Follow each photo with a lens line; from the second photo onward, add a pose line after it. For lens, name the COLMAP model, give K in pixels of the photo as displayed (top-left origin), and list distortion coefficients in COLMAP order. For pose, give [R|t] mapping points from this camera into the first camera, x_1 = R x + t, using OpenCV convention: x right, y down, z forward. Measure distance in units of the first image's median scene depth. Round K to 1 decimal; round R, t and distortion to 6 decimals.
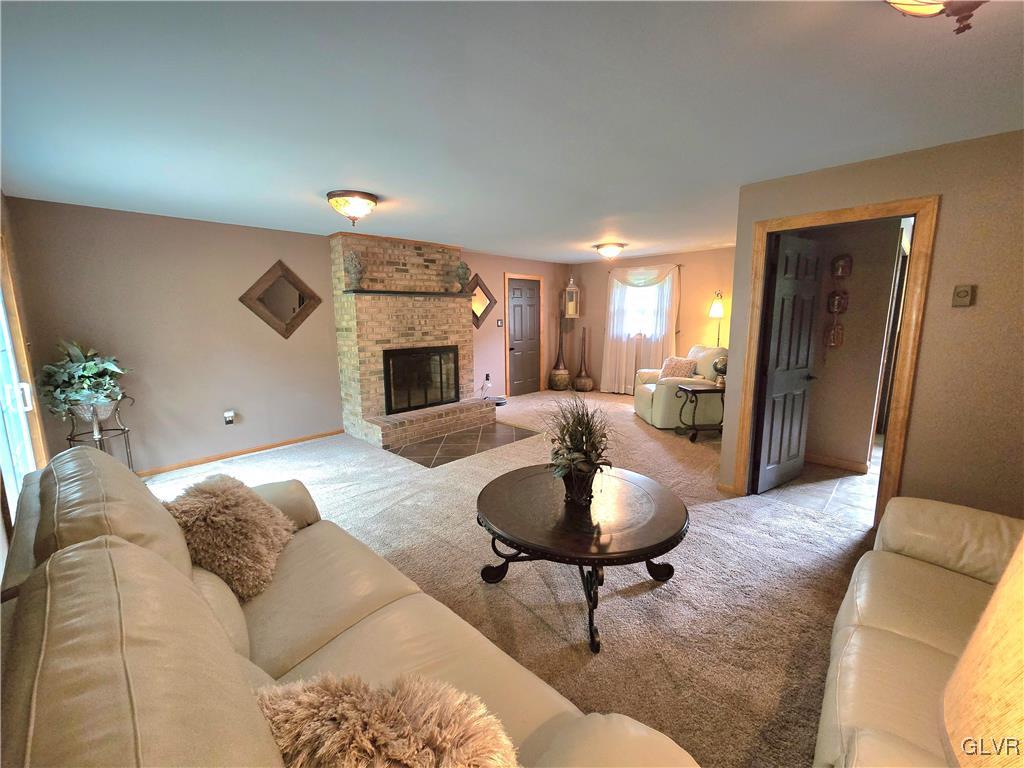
lens RADIAL K [[422.4, 0, 508.3], [0, 422.4, 384.7], [0, 0, 1]] dist [0.001427, -0.000647]
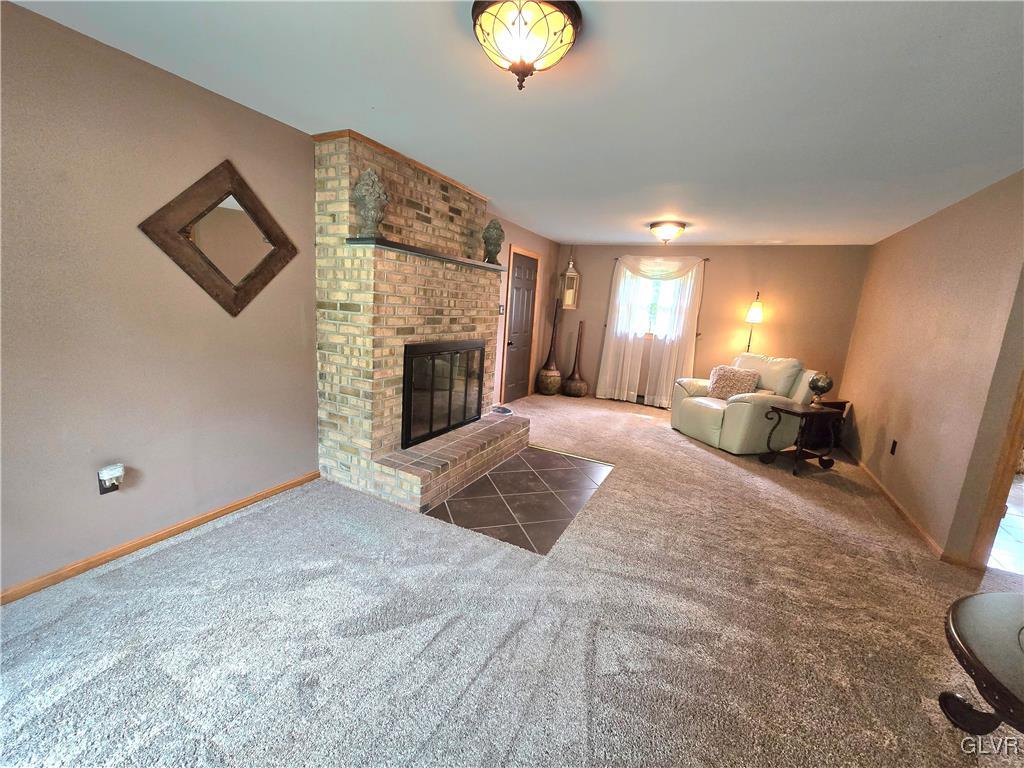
lens RADIAL K [[422.4, 0, 512.1], [0, 422.4, 384.0], [0, 0, 1]] dist [0.001427, -0.000647]
pose [[0.951613, 0.019687, 0.306668, -0.318291], [-0.029263, 0.999216, 0.026659, -0.043785], [-0.305903, -0.034343, 0.951443, 0.351520]]
